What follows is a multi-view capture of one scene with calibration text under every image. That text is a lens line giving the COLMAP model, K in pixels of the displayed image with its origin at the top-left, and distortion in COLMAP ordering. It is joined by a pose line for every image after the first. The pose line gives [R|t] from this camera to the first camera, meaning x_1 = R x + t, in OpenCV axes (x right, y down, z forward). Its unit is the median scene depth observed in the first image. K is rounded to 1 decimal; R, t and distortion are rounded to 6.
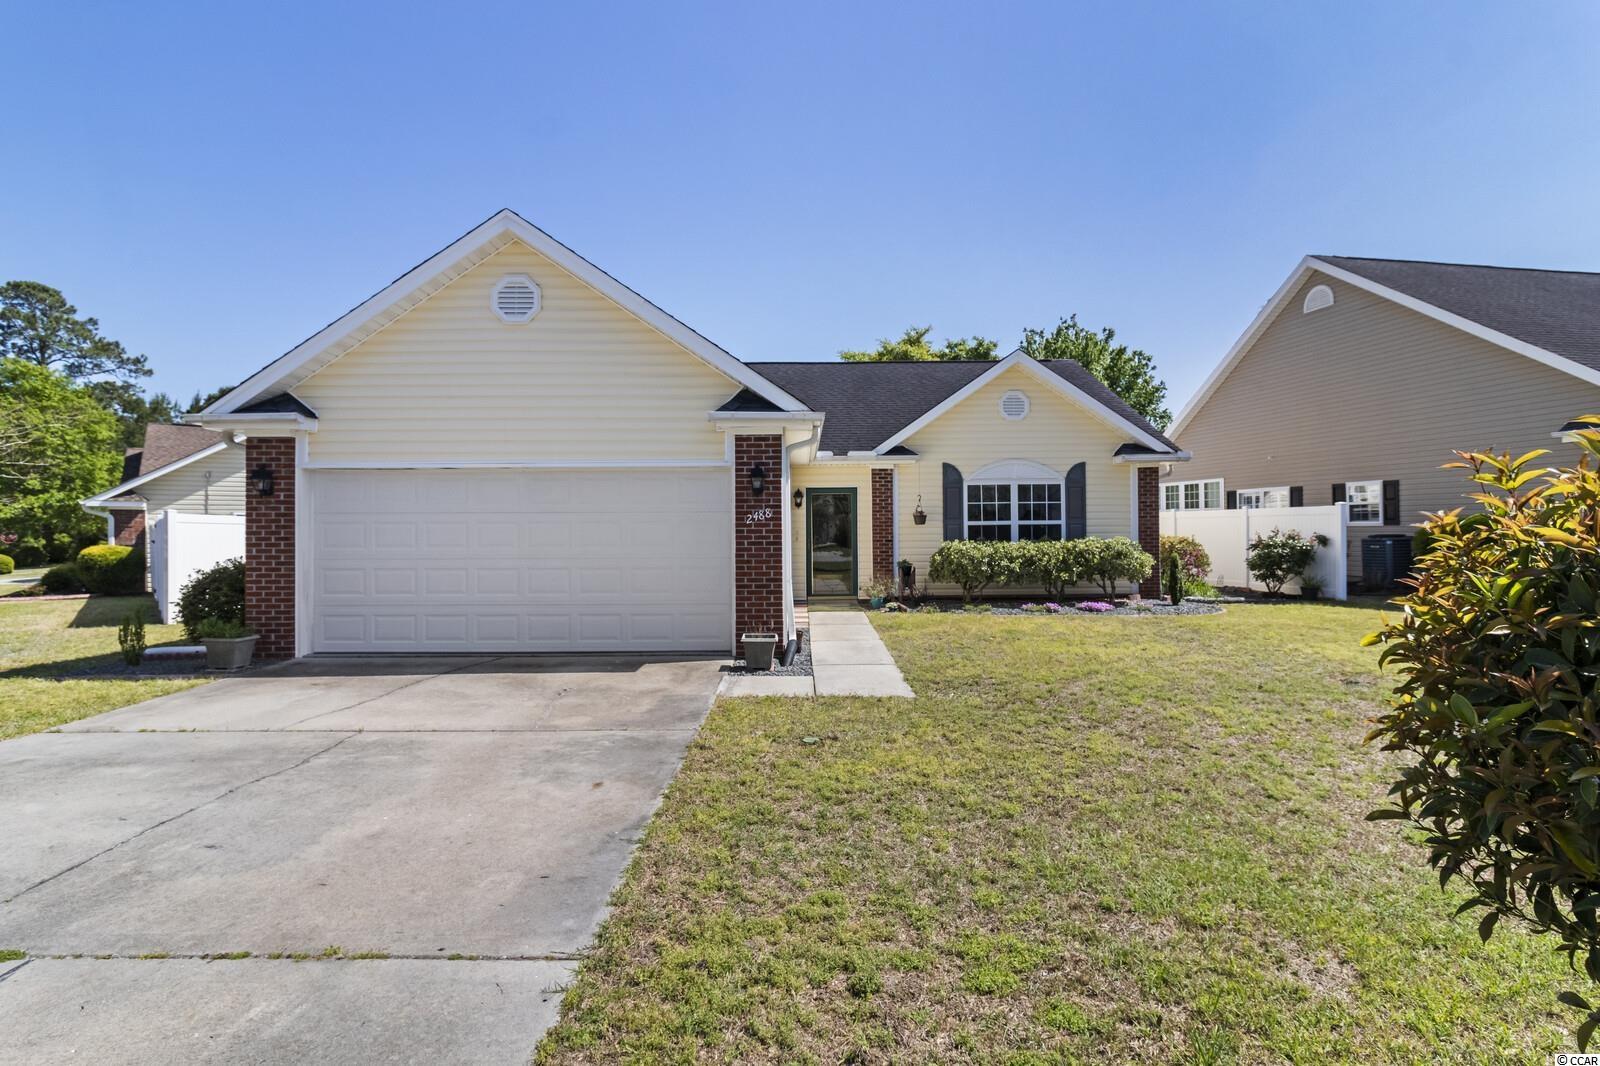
lens RADIAL K [[763.6, 0, 799.6], [0, 763.6, 529.0], [0, 0, 1]] dist [-0.005243, -0.000101]
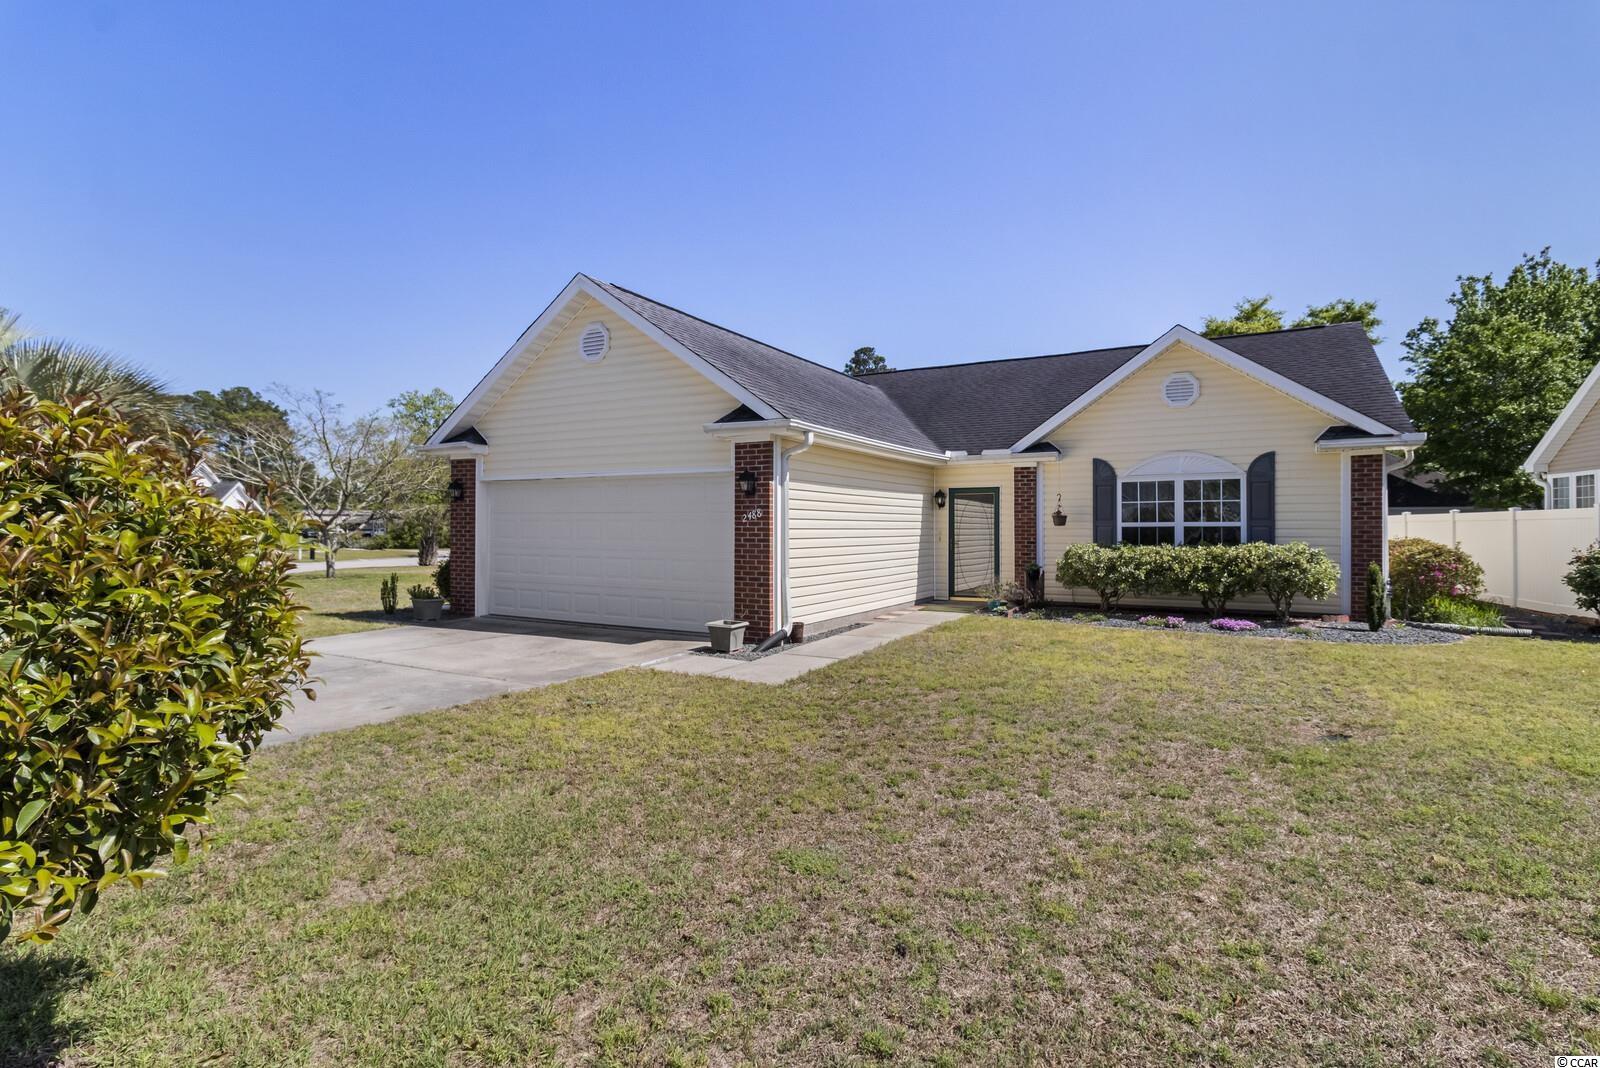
lens RADIAL K [[748.2, 0, 799.4], [0, 748.2, 538.7], [0, 0, 1]] dist [-0.000742, -0.000978]
pose [[0.881319, 0.015547, -0.472265, 0.306586], [-0.010147, 0.999851, 0.013979, 0.000500], [0.472412, -0.007528, 0.881346, 0.043207]]
